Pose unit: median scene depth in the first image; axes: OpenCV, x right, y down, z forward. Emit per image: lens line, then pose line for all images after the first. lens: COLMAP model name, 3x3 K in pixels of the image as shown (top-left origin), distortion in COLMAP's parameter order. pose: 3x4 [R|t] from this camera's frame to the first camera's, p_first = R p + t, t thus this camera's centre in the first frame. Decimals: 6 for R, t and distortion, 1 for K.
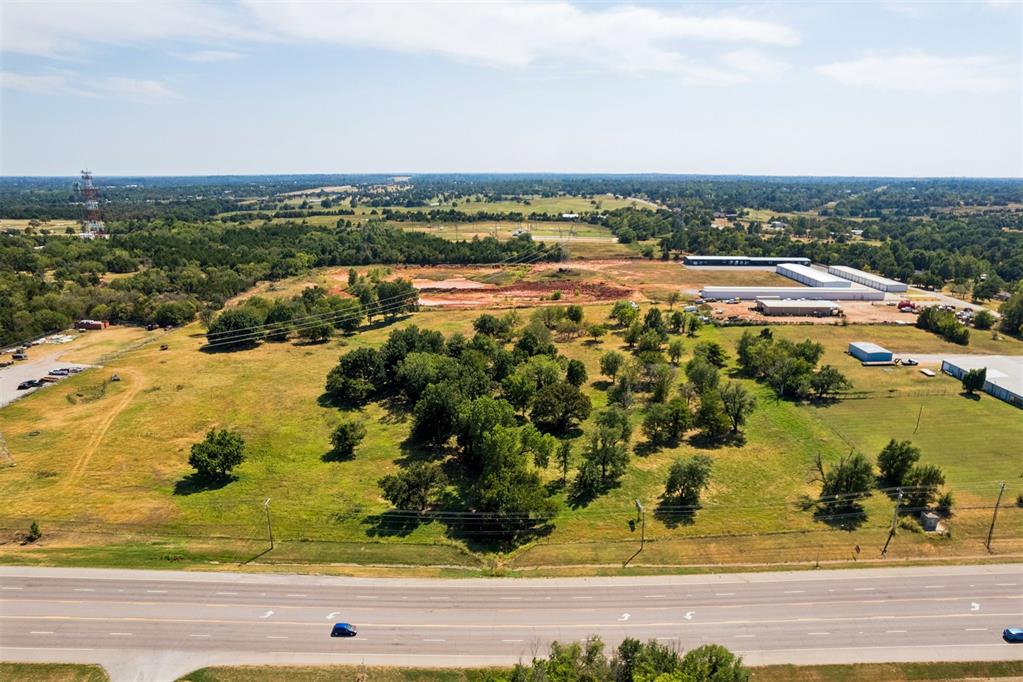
lens RADIAL K [[655.2, 0, 526.3], [0, 655.2, 356.3], [0, 0, 1]] dist [-0.073635, 0.063056]
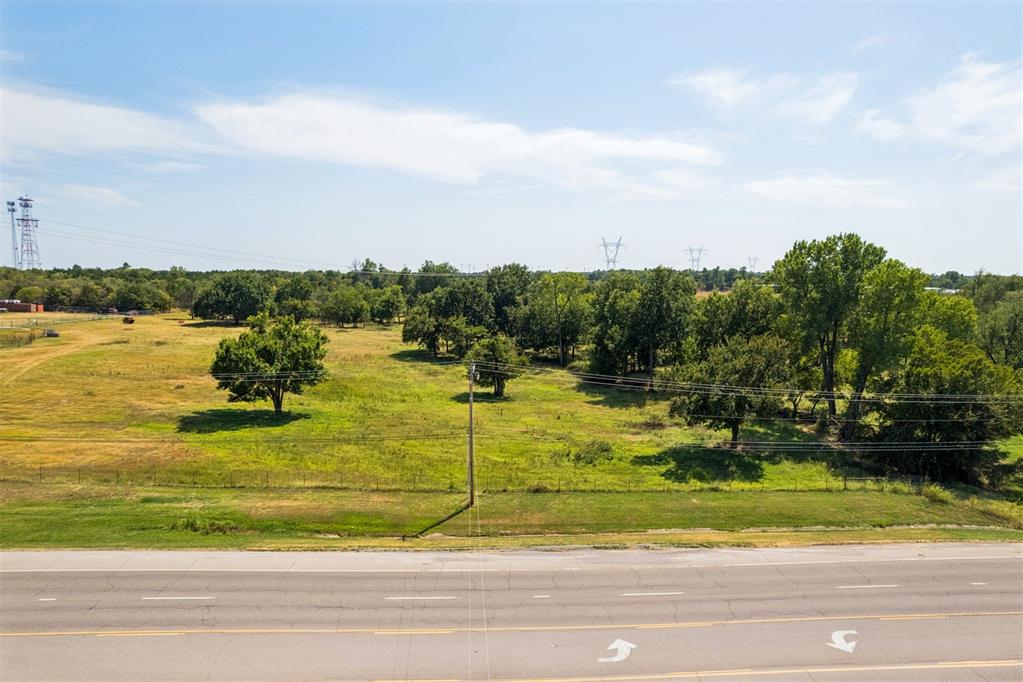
lens RADIAL K [[655.2, 0, 522.8], [0, 655.2, 342.9], [0, 0, 1]] dist [-0.073635, 0.063056]
pose [[0.996977, -0.005715, 0.077487, -0.241323], [0.019546, 0.983665, -0.178944, 0.168101], [-0.075199, 0.179918, 0.980803, 0.372390]]
